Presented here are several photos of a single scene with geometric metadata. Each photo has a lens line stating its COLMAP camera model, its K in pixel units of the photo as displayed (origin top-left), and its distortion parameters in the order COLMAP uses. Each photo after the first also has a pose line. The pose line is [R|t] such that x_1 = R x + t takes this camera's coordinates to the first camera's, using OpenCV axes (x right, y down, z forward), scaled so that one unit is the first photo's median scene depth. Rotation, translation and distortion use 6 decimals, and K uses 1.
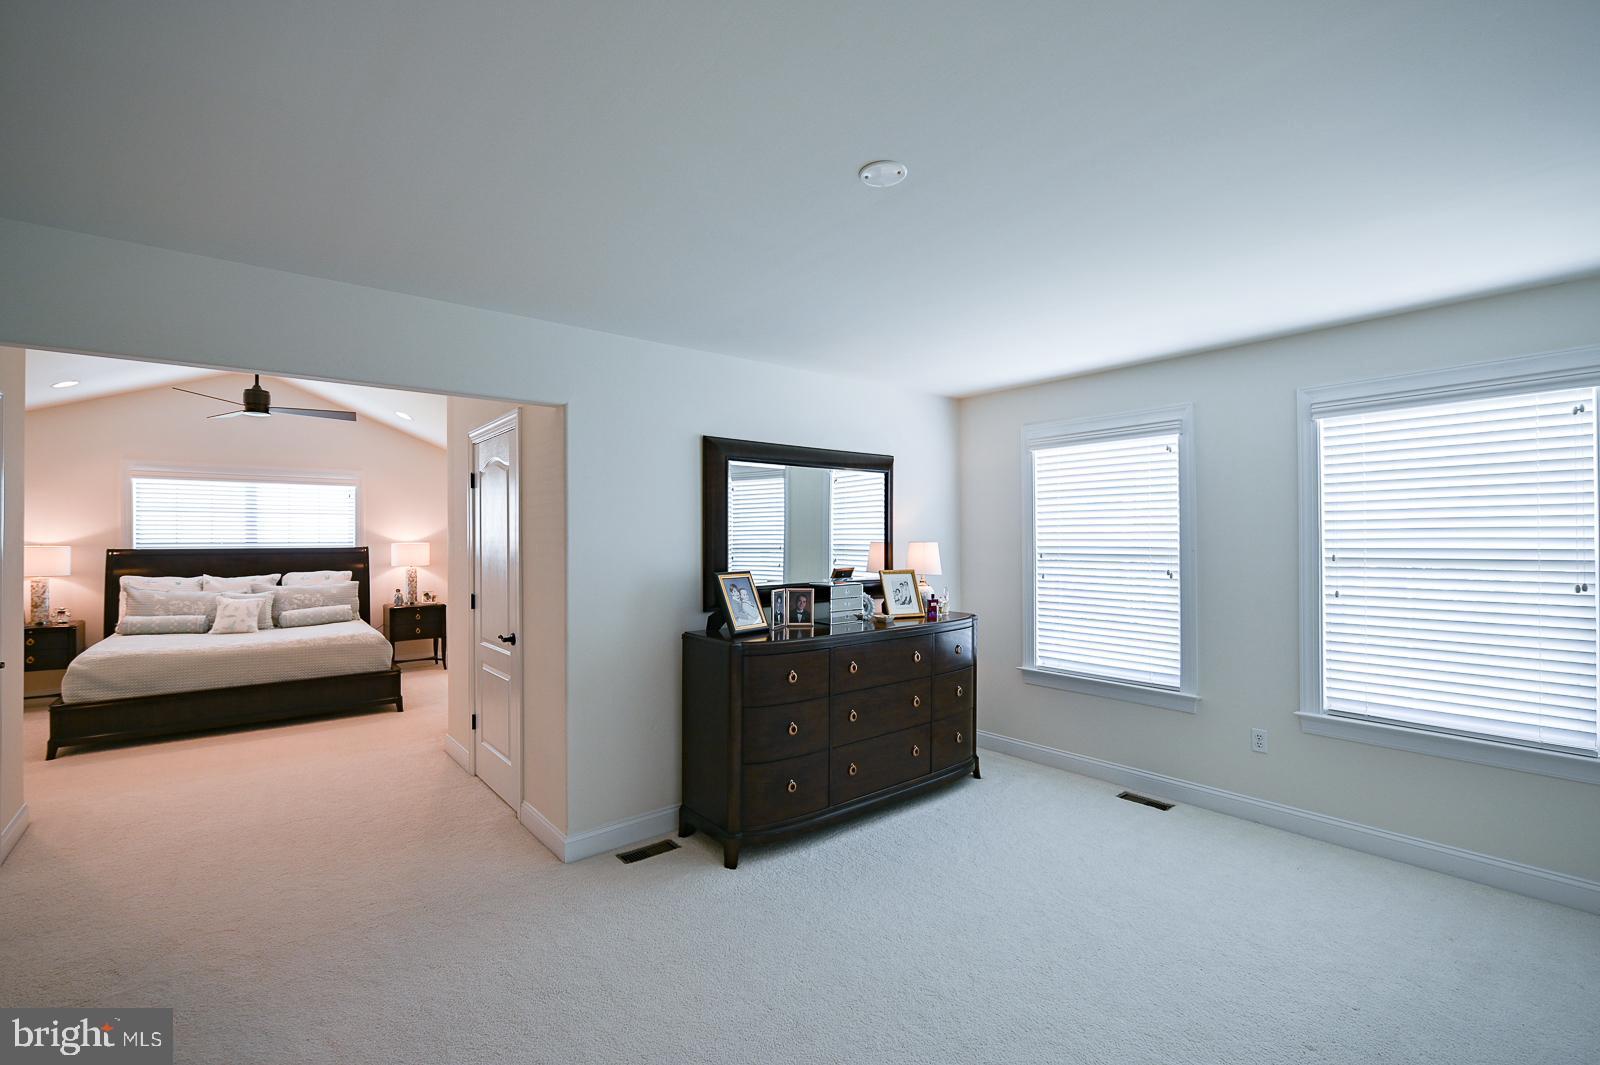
lens RADIAL K [[694.7, 0, 800.0], [0, 694.7, 532.5], [0, 0, 1]] dist [0.000996, -0.003604]
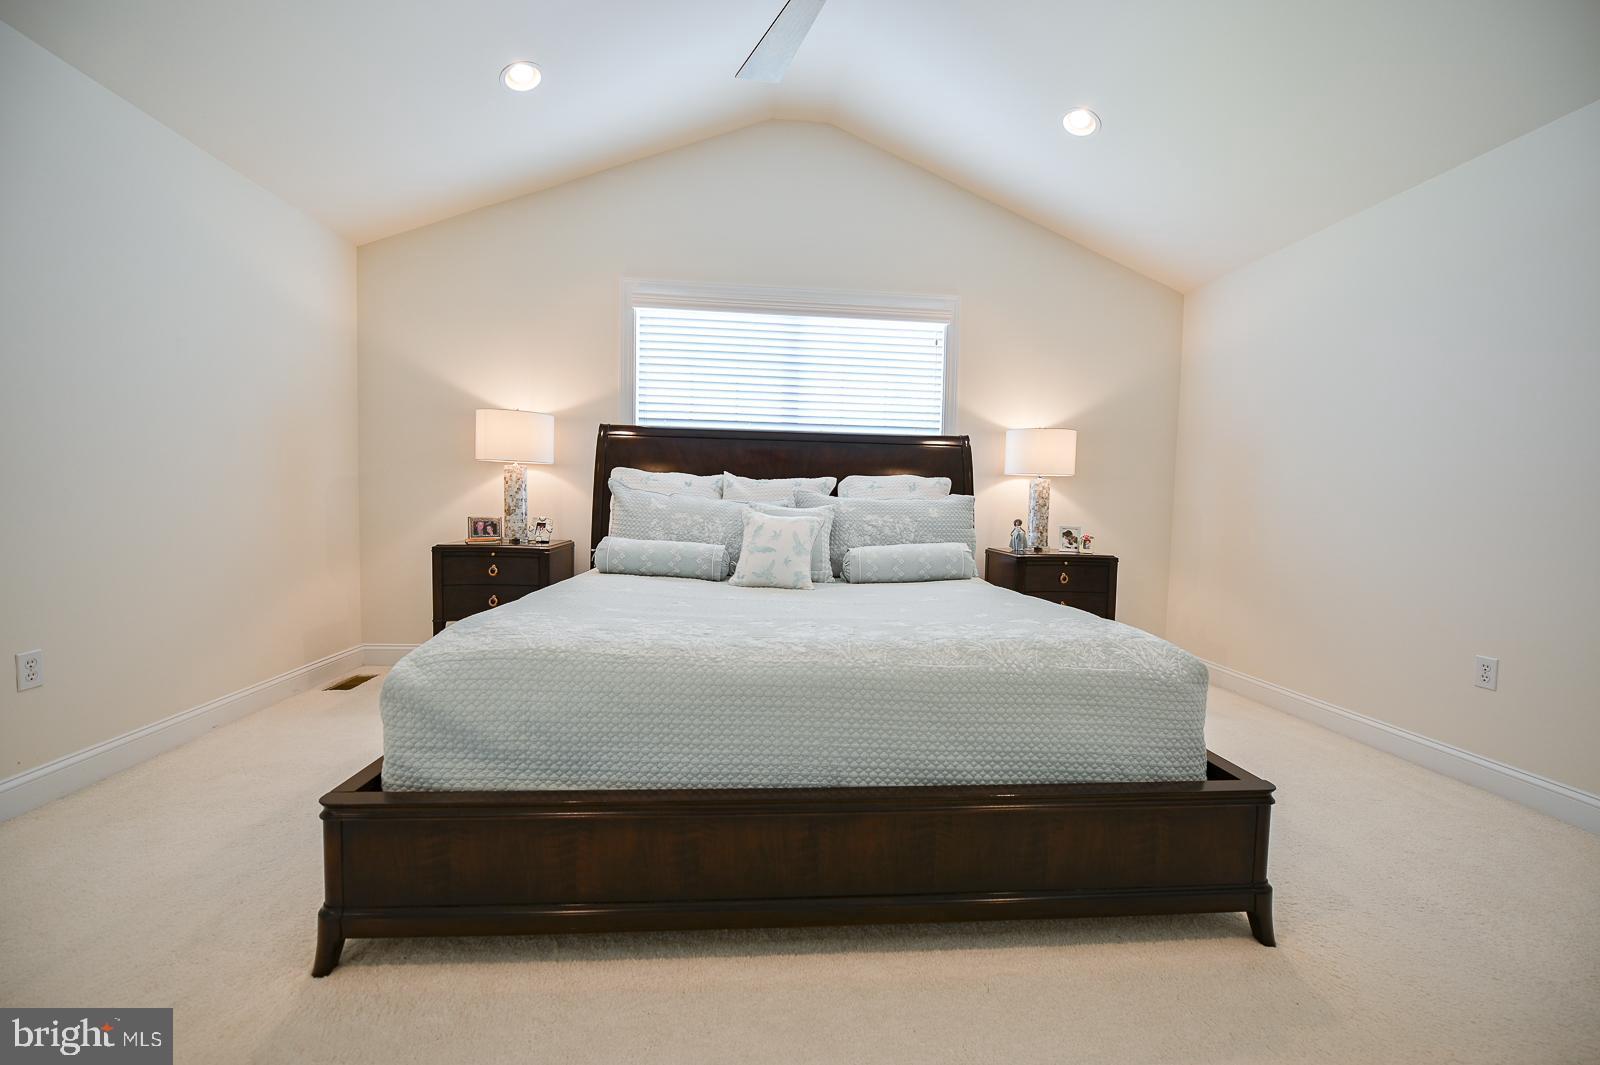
lens RADIAL K [[638.8, 0, 803.0], [0, 638.8, 532.6], [0, 0, 1]] dist [-0.001091, -0.000046]
pose [[0.825699, 0.052886, -0.561626, -0.516684], [-0.020962, 0.997785, 0.063138, 0.074947], [0.563721, -0.040360, 0.824978, 0.609803]]
